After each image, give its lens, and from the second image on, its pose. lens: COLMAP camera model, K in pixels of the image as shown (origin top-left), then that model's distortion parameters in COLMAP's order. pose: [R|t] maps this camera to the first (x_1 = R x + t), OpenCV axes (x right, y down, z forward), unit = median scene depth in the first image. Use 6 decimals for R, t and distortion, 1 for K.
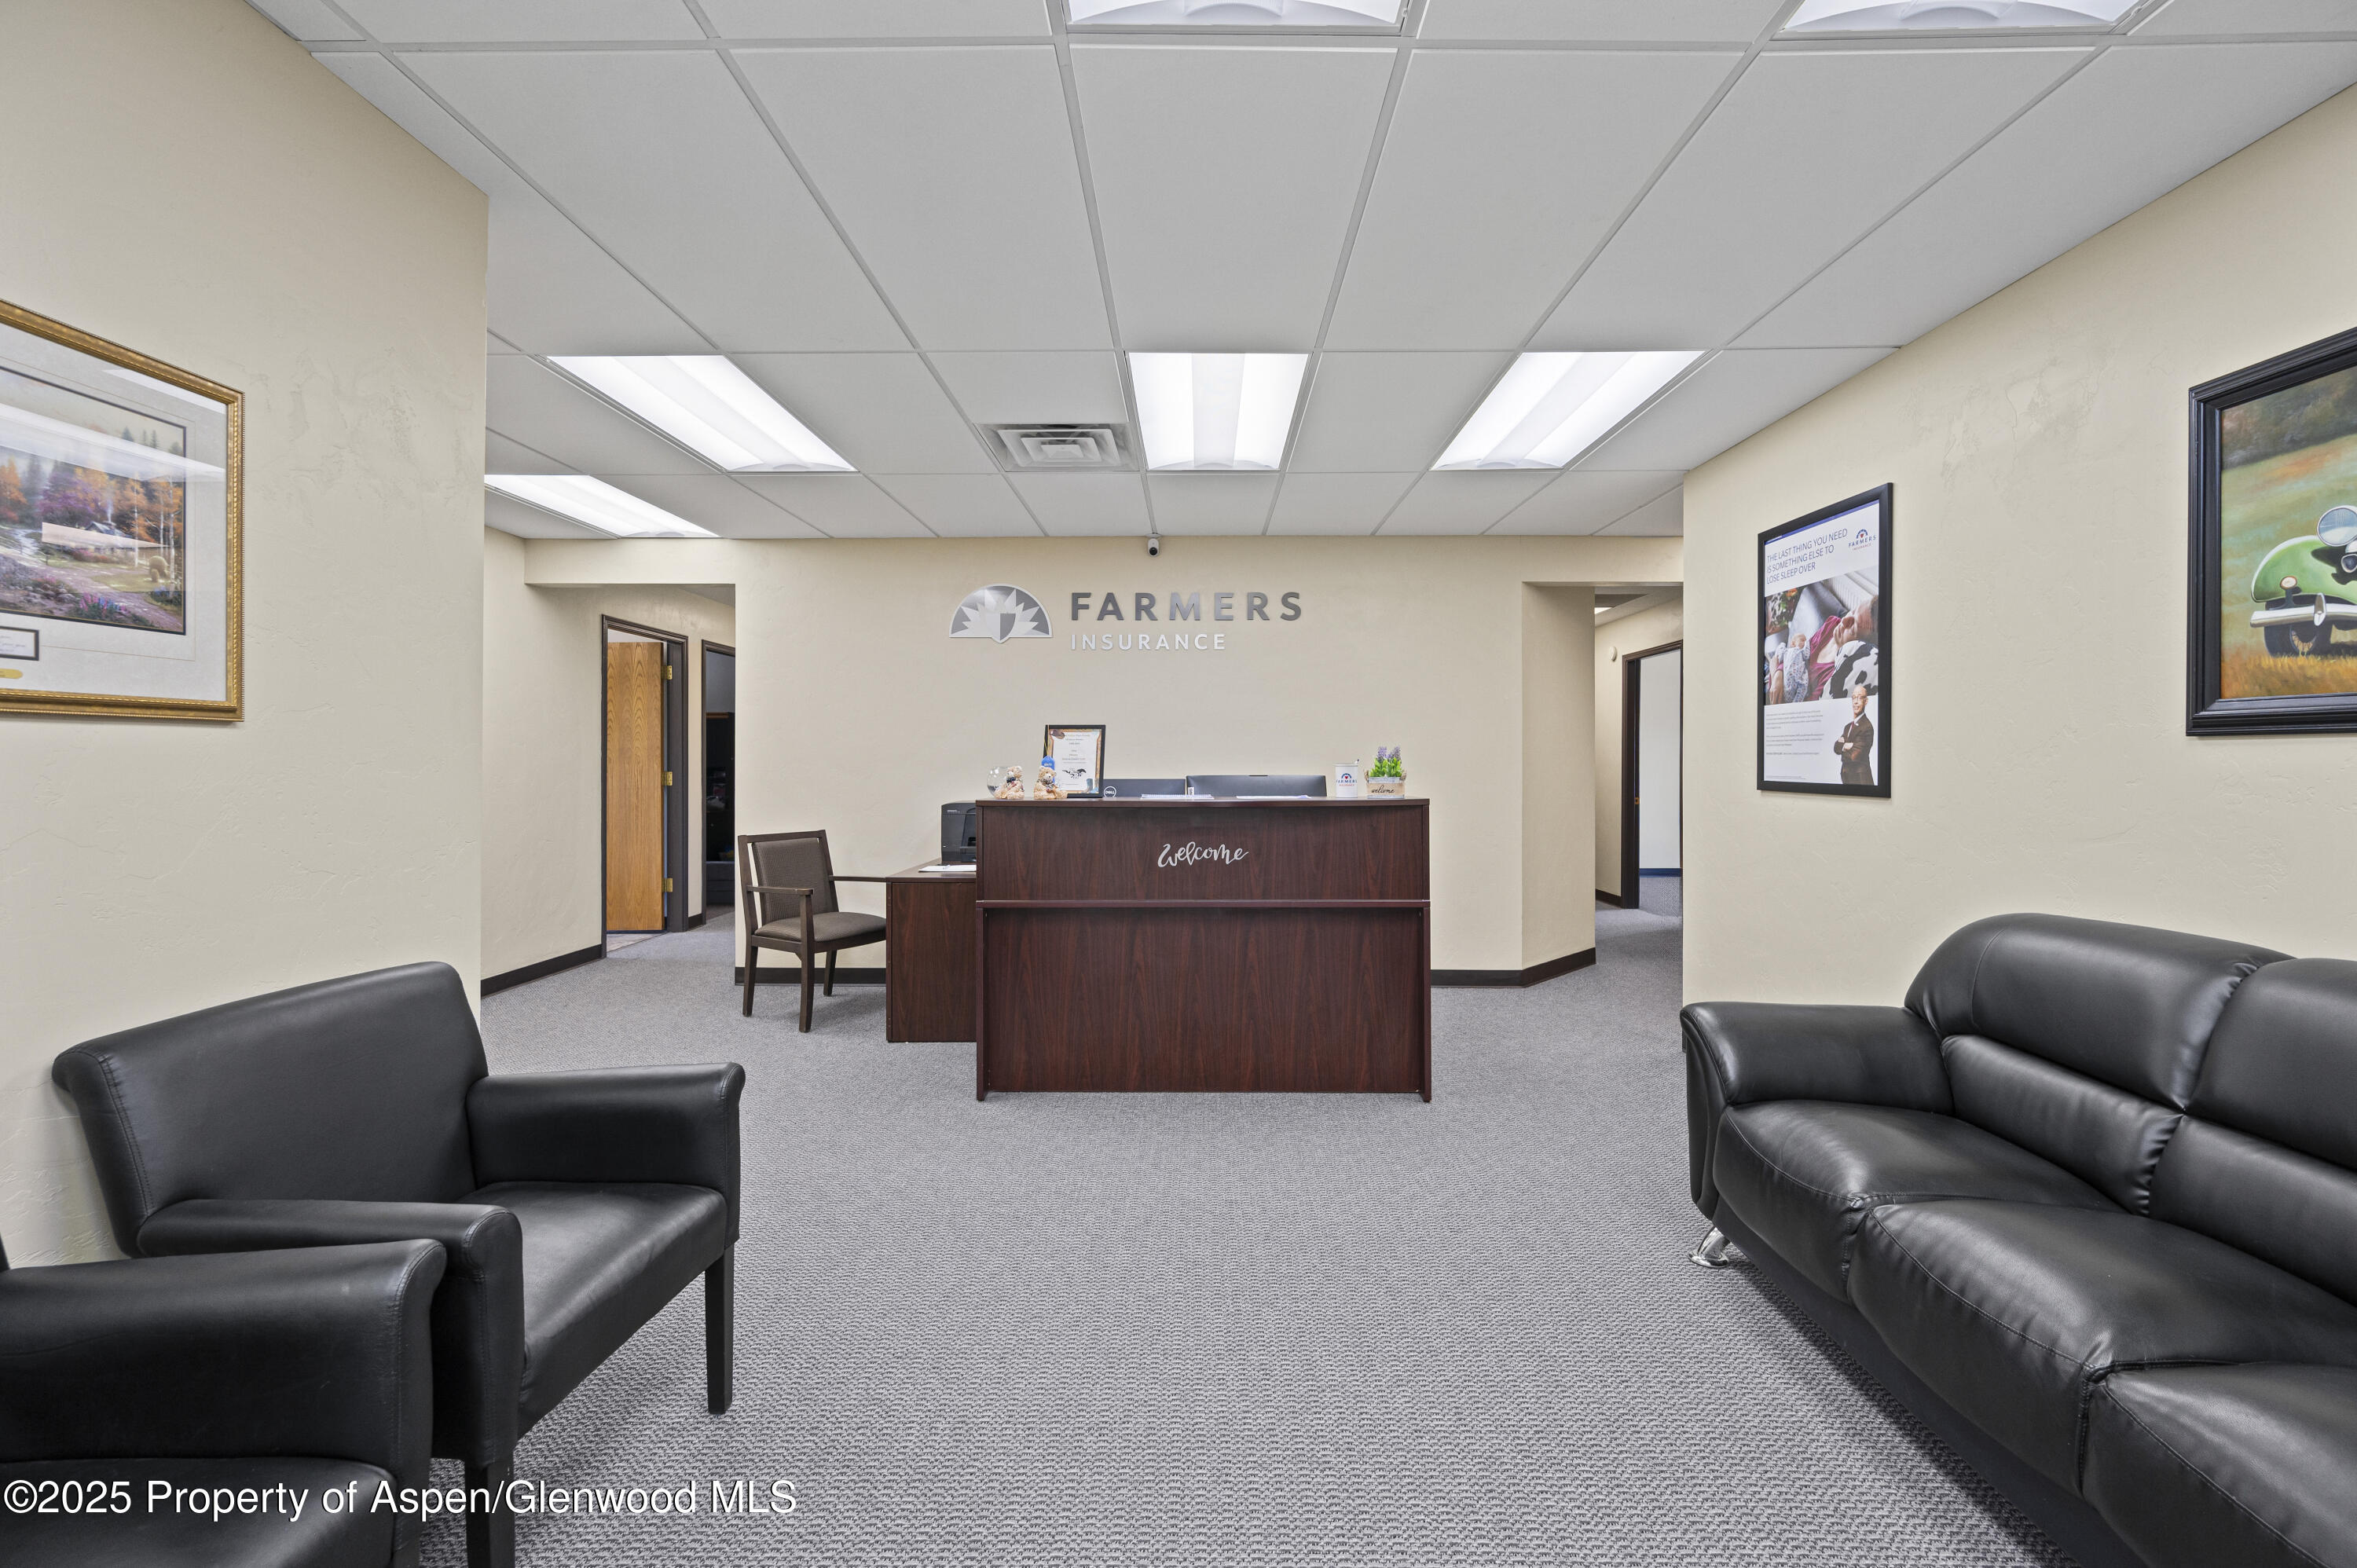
lens RADIAL K [[943.3, 0, 1186.4], [0, 943.3, 766.8], [0, 0, 1]] dist [0.002392, -0.000045]
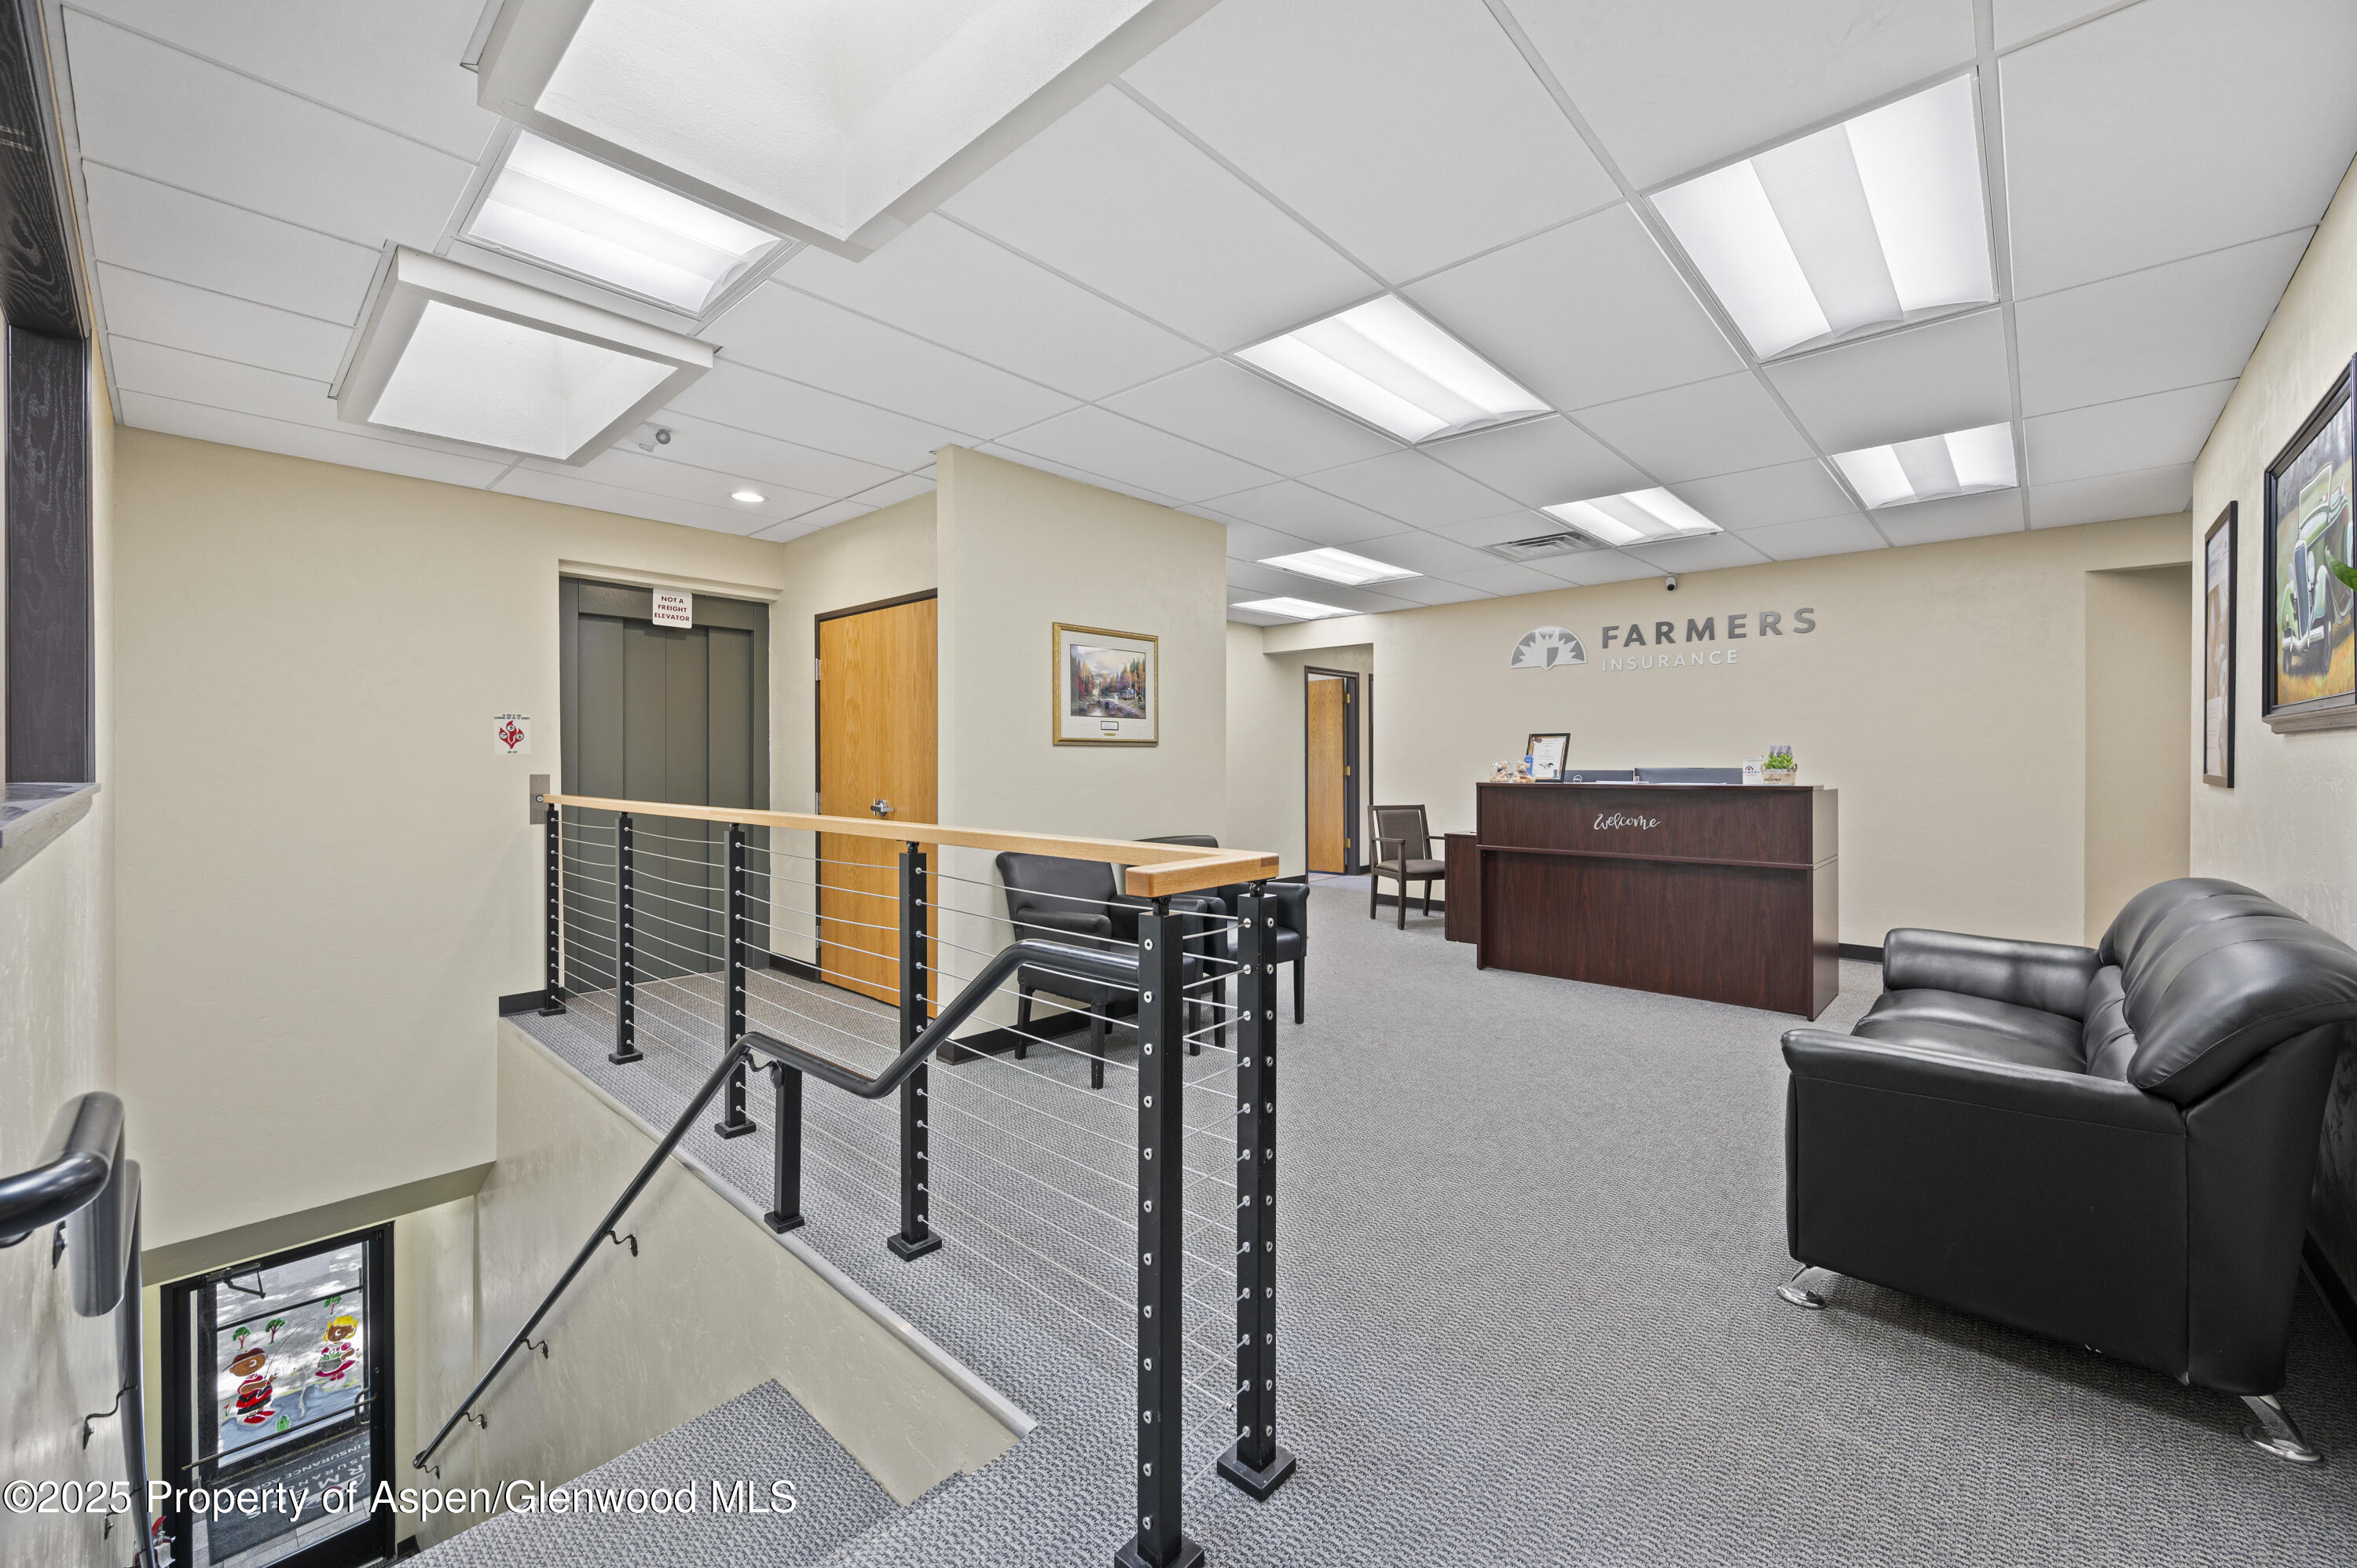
lens RADIAL K [[943.3, 0, 1173.0], [0, 943.3, 771.2], [0, 0, 1]] dist [0.002392, -0.000045]
pose [[0.740554, 0.004760, -0.671980, 0.350109], [0.001020, 0.999966, 0.008207, 0.001729], [0.671996, -0.006764, 0.740524, -0.397841]]
